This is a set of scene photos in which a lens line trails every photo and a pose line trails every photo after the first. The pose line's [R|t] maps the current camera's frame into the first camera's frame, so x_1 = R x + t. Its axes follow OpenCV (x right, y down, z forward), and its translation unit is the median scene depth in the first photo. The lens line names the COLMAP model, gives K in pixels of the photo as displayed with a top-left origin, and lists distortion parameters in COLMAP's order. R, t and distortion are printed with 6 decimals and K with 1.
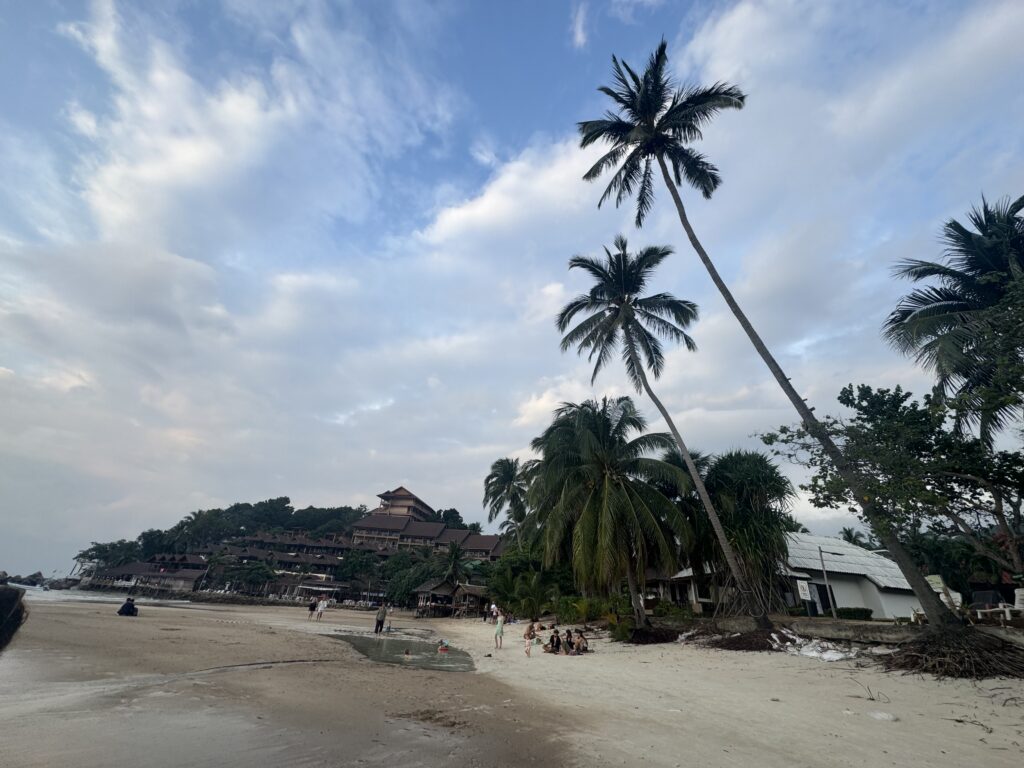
lens RADIAL K [[405.6, 0, 515.9], [0, 405.6, 379.9], [0, 0, 1]] dist [-0.003608, -0.001071]
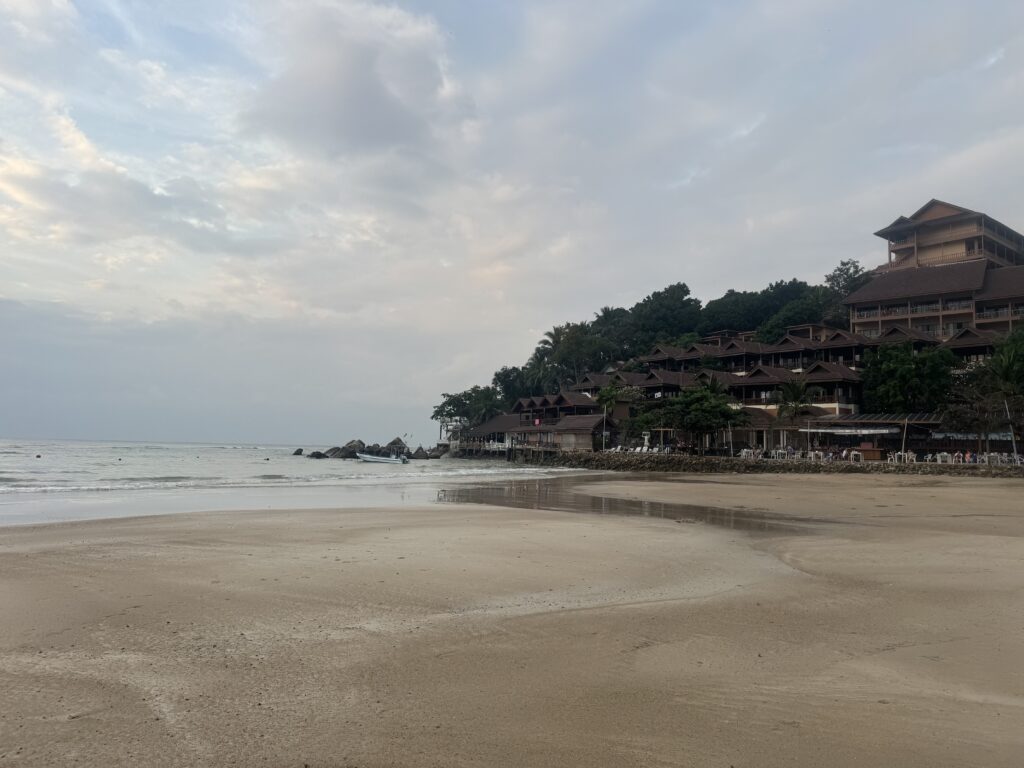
lens RADIAL K [[714.2, 0, 511.0], [0, 714.2, 383.6], [0, 0, 1]] dist [0.001383, -0.003764]
pose [[0.749564, -0.105075, -0.653539, -0.201416], [0.353014, 0.898651, 0.260399, 0.124516], [0.559942, -0.425894, 0.710689, 0.241070]]
